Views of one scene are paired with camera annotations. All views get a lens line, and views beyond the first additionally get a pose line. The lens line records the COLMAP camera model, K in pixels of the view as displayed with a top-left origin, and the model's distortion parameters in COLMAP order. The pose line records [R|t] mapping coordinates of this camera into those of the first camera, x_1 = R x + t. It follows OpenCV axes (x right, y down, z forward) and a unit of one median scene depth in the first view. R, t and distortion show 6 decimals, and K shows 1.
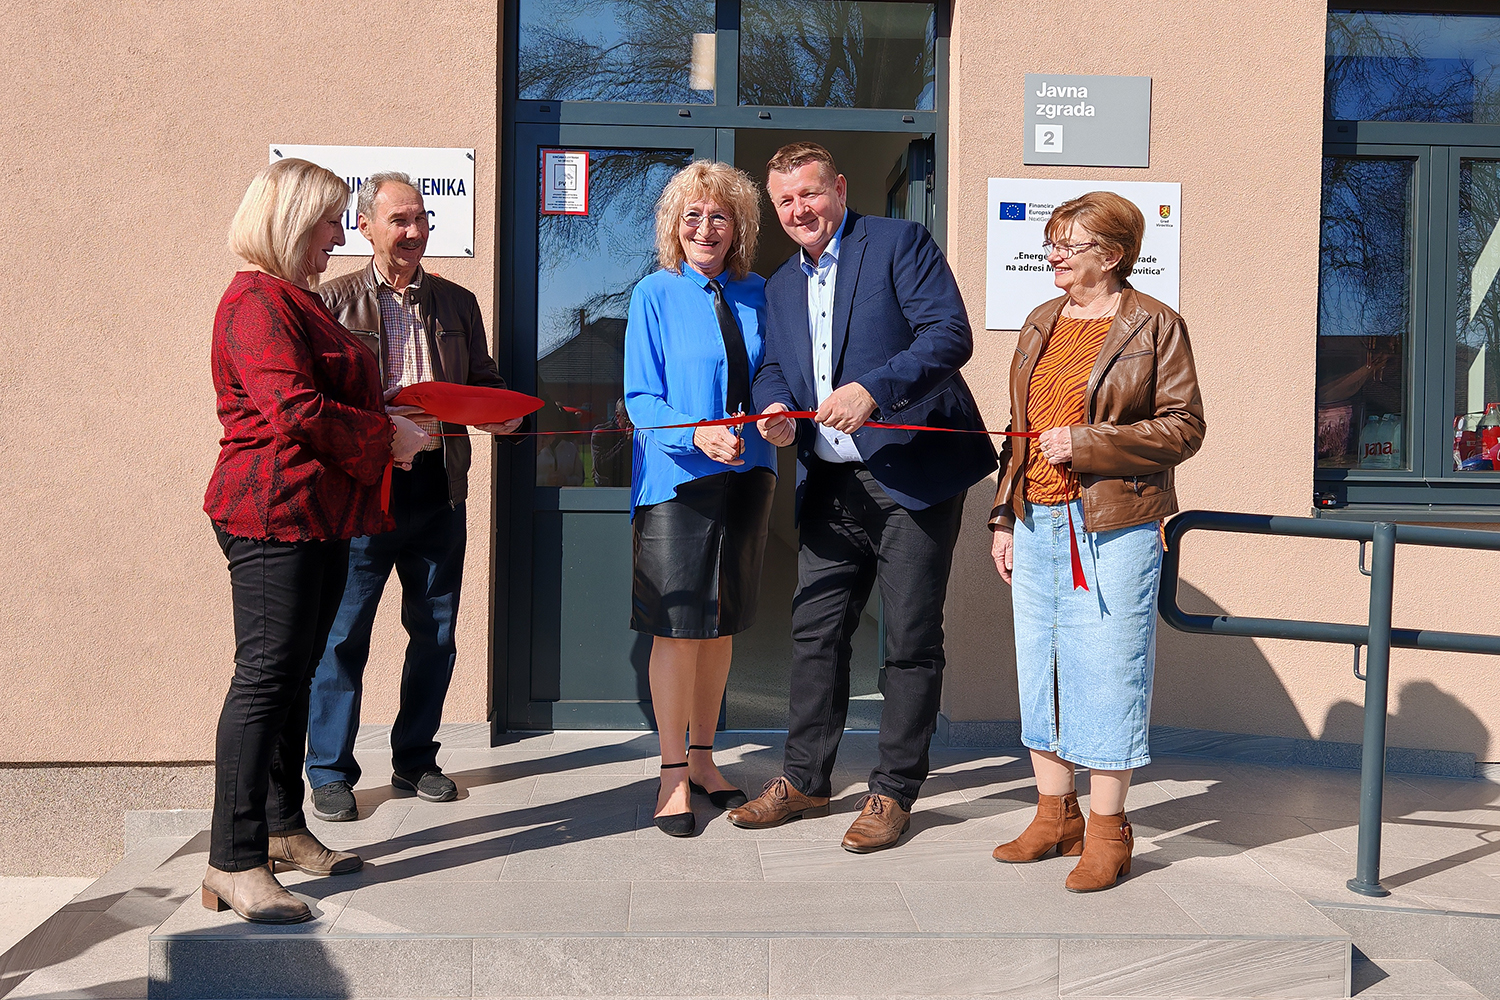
lens RADIAL K [[1313.0, 0, 754.0], [0, 1313.0, 460.7], [0, 0, 1]] dist [-0.001678, 0.007915]
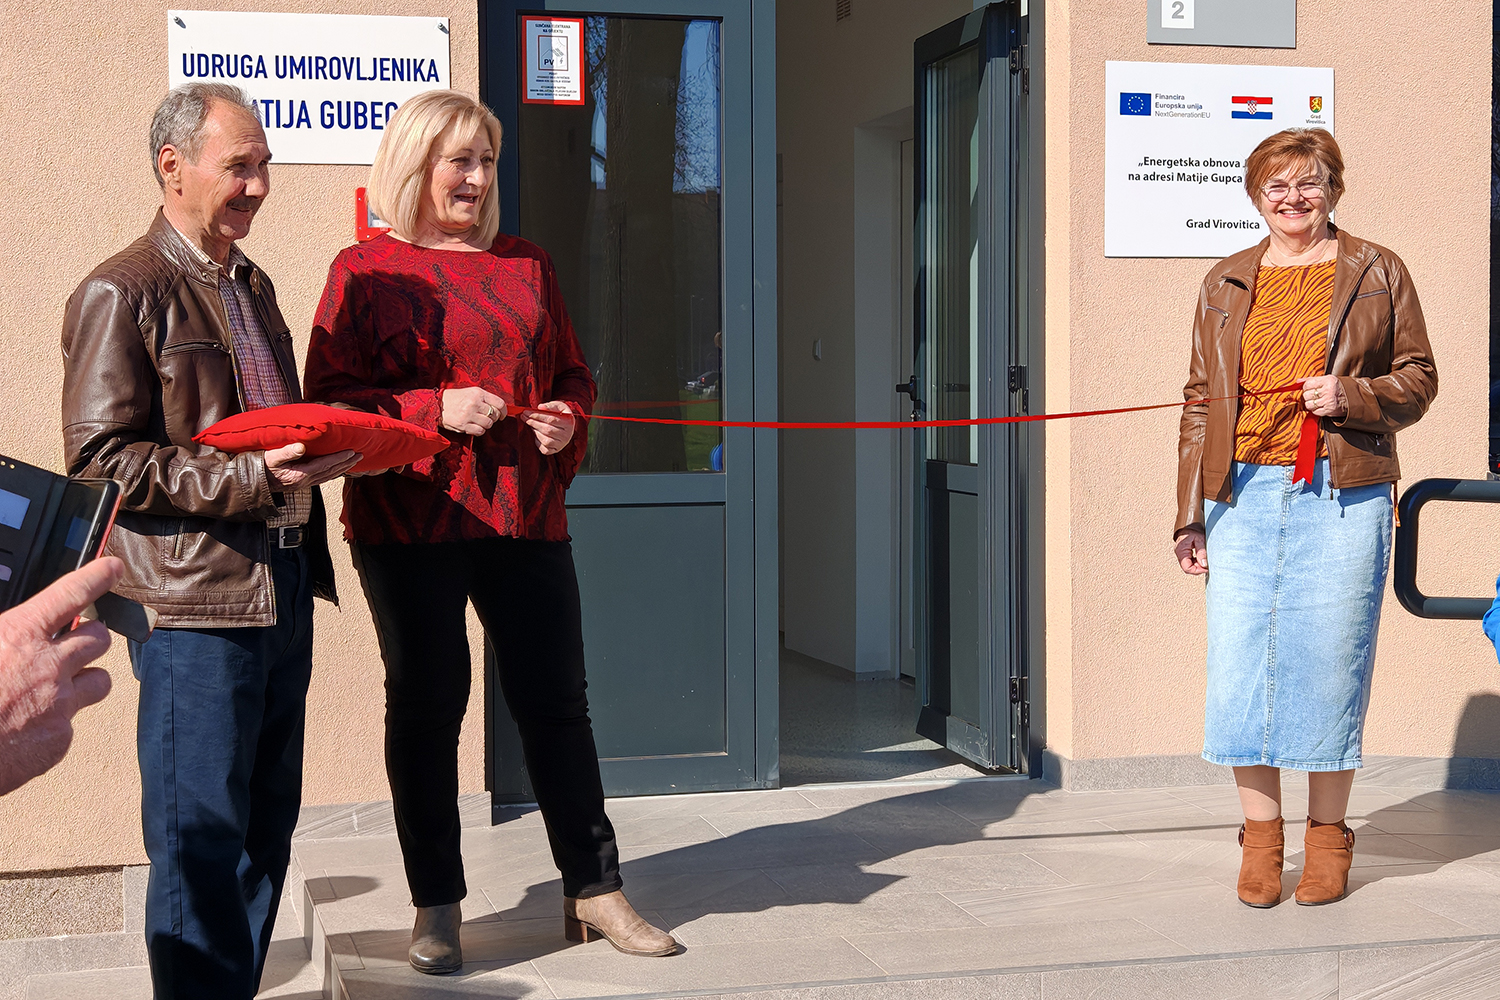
lens RADIAL K [[2339.3, 0, 750.0], [0, 2339.3, 500.0], [0, 0, 1]] dist [0.183205, -1.249743]
pose [[0.978177, -0.030917, 0.205459, -0.322203], [0.023282, 0.998949, 0.039476, -0.015540], [-0.206463, -0.033831, 0.977869, -0.328688]]
